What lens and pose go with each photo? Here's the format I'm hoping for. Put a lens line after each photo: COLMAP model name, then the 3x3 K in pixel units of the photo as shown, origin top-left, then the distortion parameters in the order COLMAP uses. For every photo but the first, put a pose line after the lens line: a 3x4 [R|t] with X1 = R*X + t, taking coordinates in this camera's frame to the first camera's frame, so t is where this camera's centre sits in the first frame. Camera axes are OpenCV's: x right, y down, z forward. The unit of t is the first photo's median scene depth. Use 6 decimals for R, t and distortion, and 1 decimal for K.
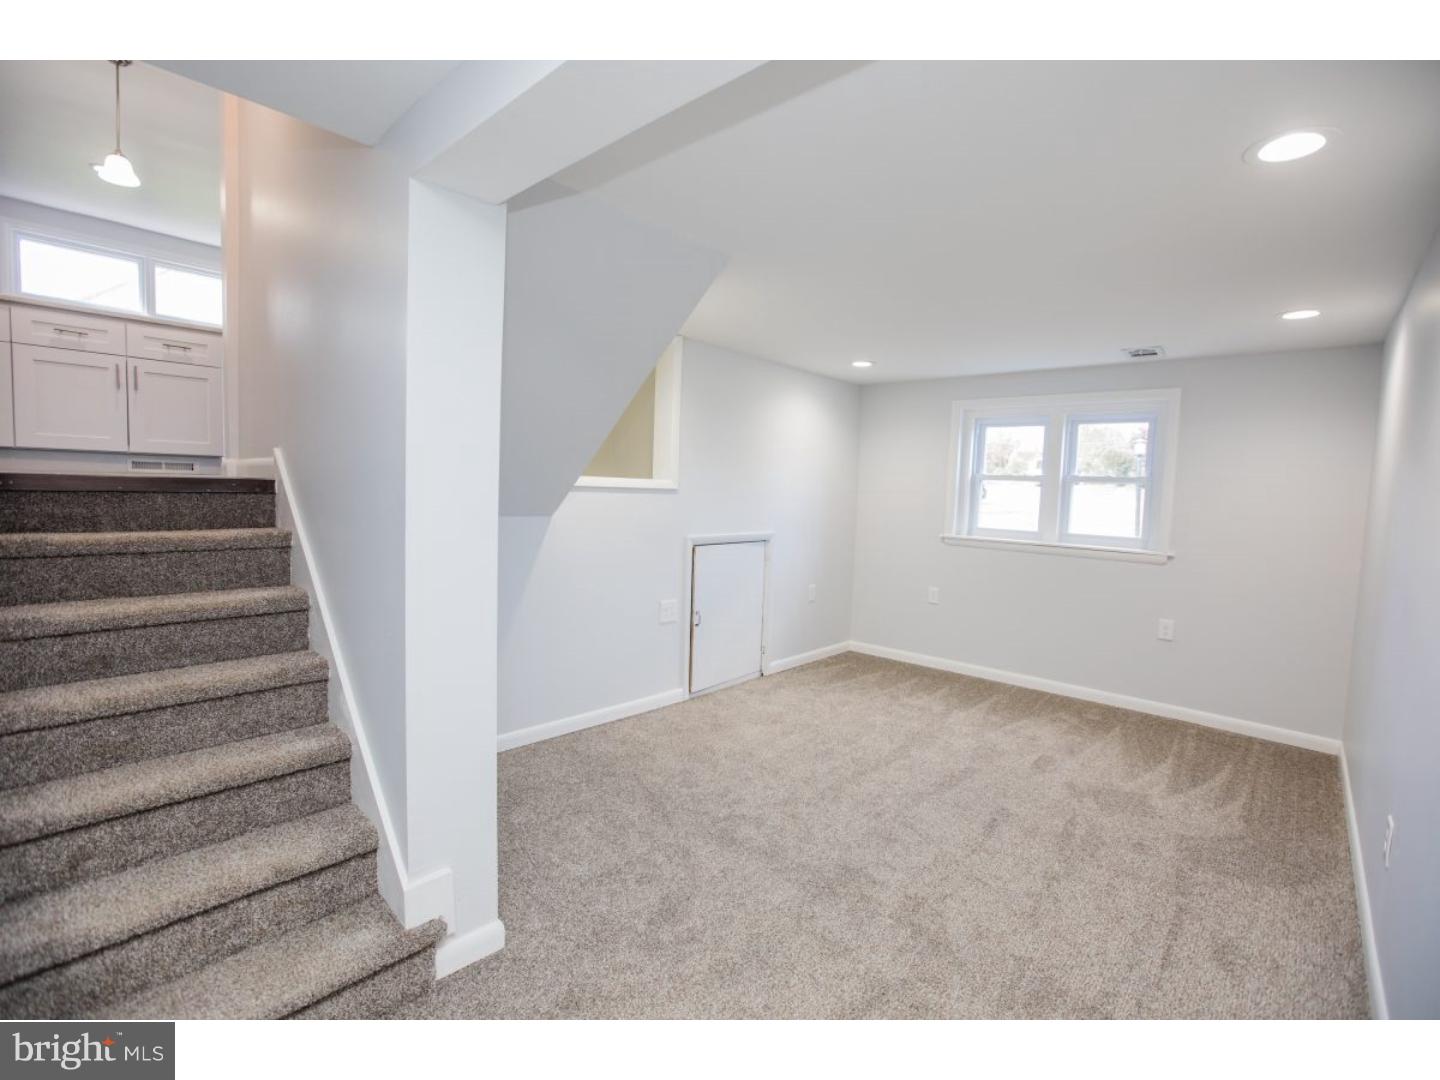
lens RADIAL K [[656.2, 0, 720.5], [0, 656.2, 533.8], [0, 0, 1]] dist [-0.056071, 0.020170]
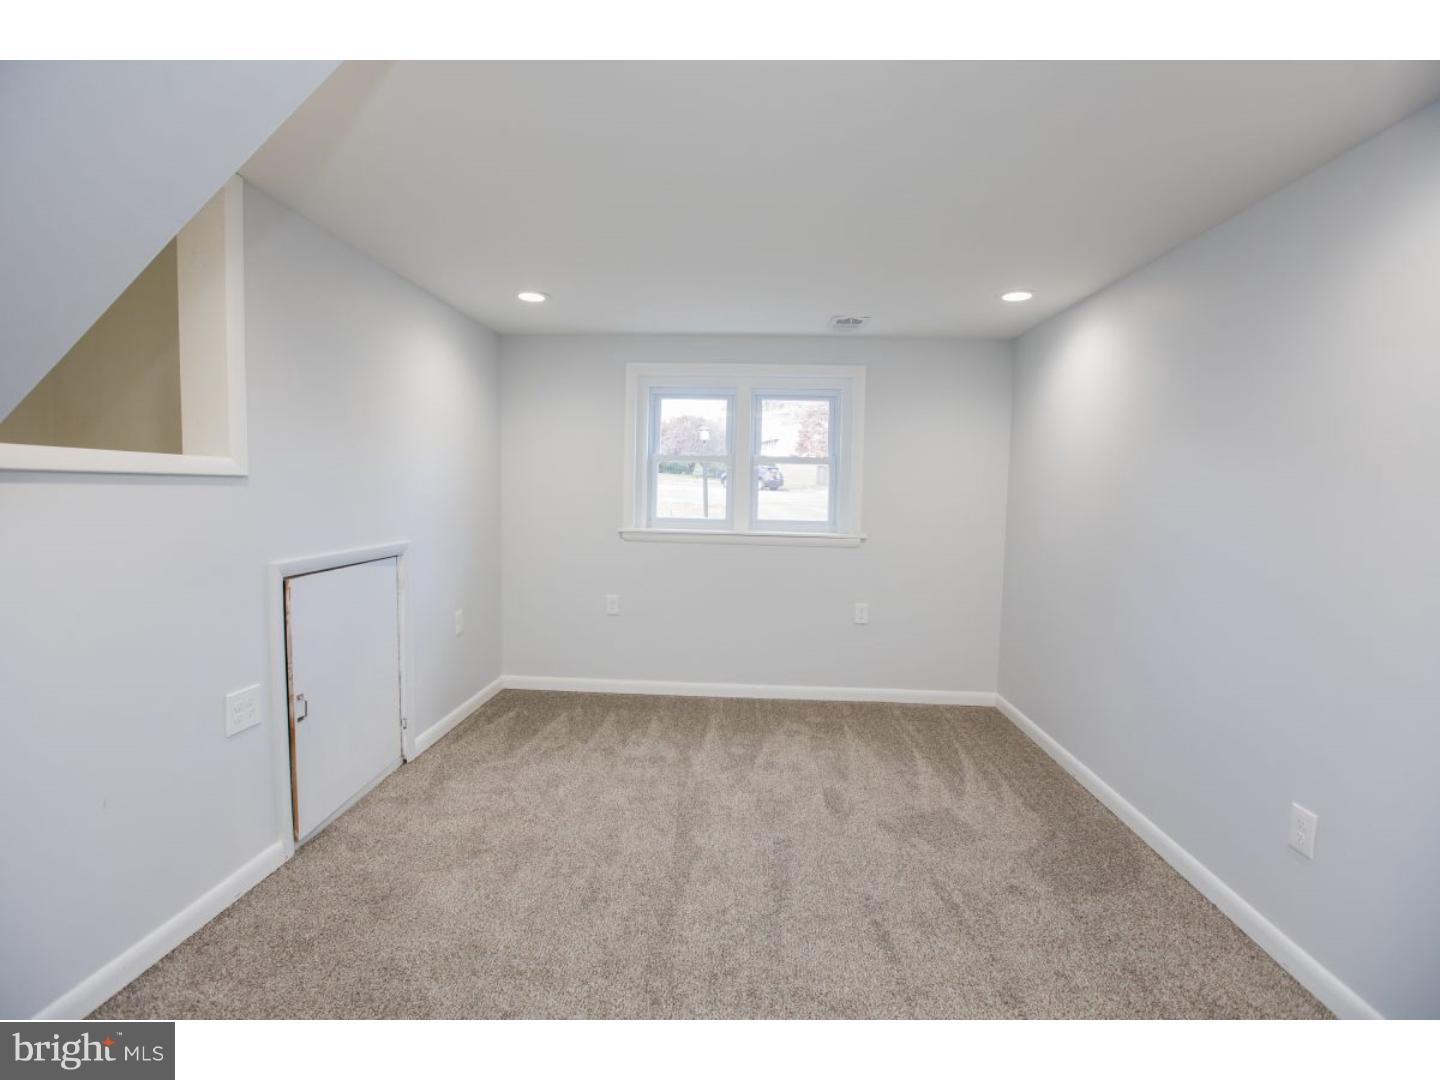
lens RADIAL K [[656.2, 0, 720.5], [0, 656.2, 533.8], [0, 0, 1]] dist [-0.056071, 0.020170]
pose [[0.778945, -0.063309, 0.623889, -0.088355], [0.052108, 0.997985, 0.036212, -0.019139], [-0.624924, 0.004303, 0.780674, 0.354508]]
